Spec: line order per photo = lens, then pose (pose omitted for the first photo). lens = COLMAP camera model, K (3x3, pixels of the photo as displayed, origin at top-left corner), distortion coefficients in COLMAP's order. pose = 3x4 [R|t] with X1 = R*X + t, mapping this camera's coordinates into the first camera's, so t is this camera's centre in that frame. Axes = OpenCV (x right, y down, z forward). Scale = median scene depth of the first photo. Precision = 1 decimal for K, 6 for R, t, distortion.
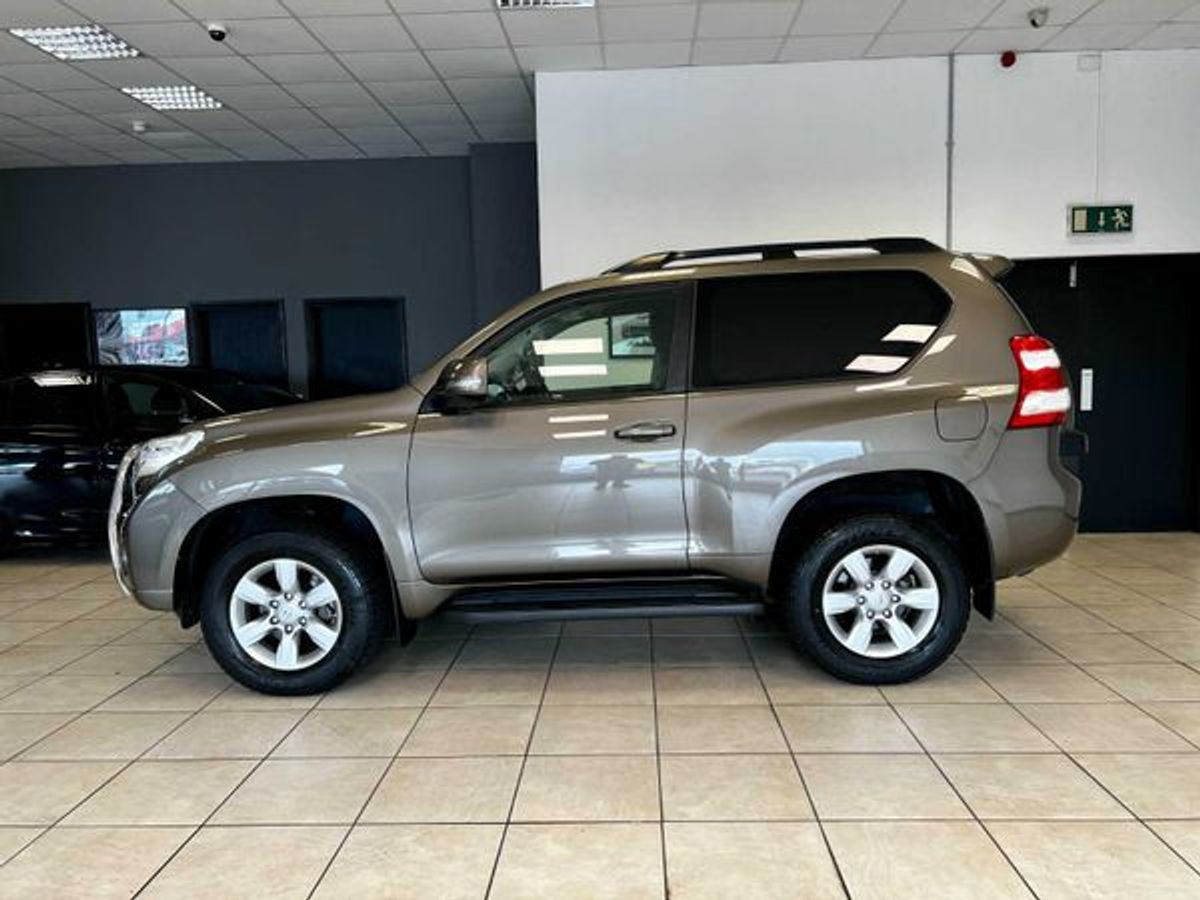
lens RADIAL K [[900.4, 0, 595.8], [0, 900.4, 446.5], [0, 0, 1]] dist [0.072036, -0.070694]
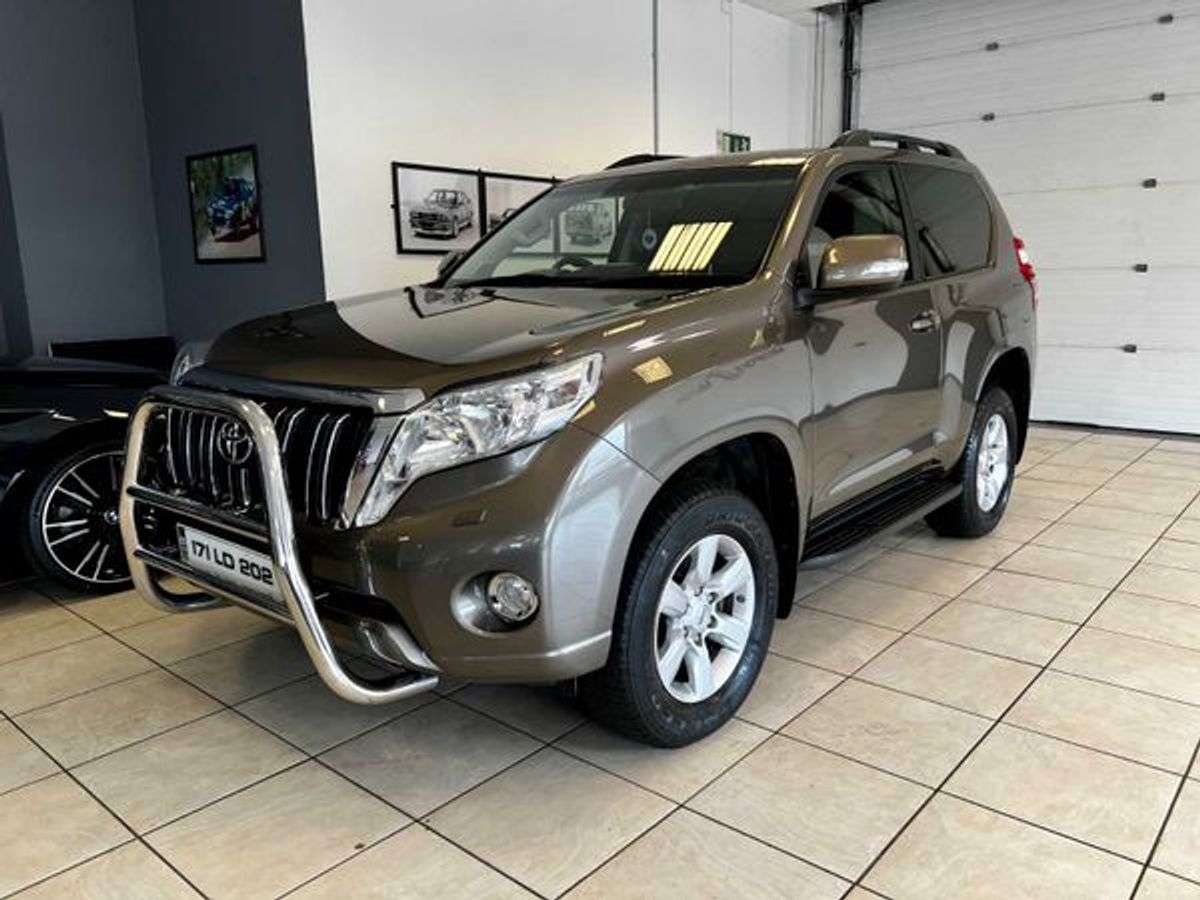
lens RADIAL K [[913.3, 0, 600.0], [0, 913.3, 450.0], [0, 0, 1]] dist [0.010461, 0.003967]
pose [[0.620628, -0.139225, 0.771646, -0.919196], [0.068210, 0.989966, 0.123754, -0.027025], [-0.781133, -0.024171, 0.623897, 0.669556]]
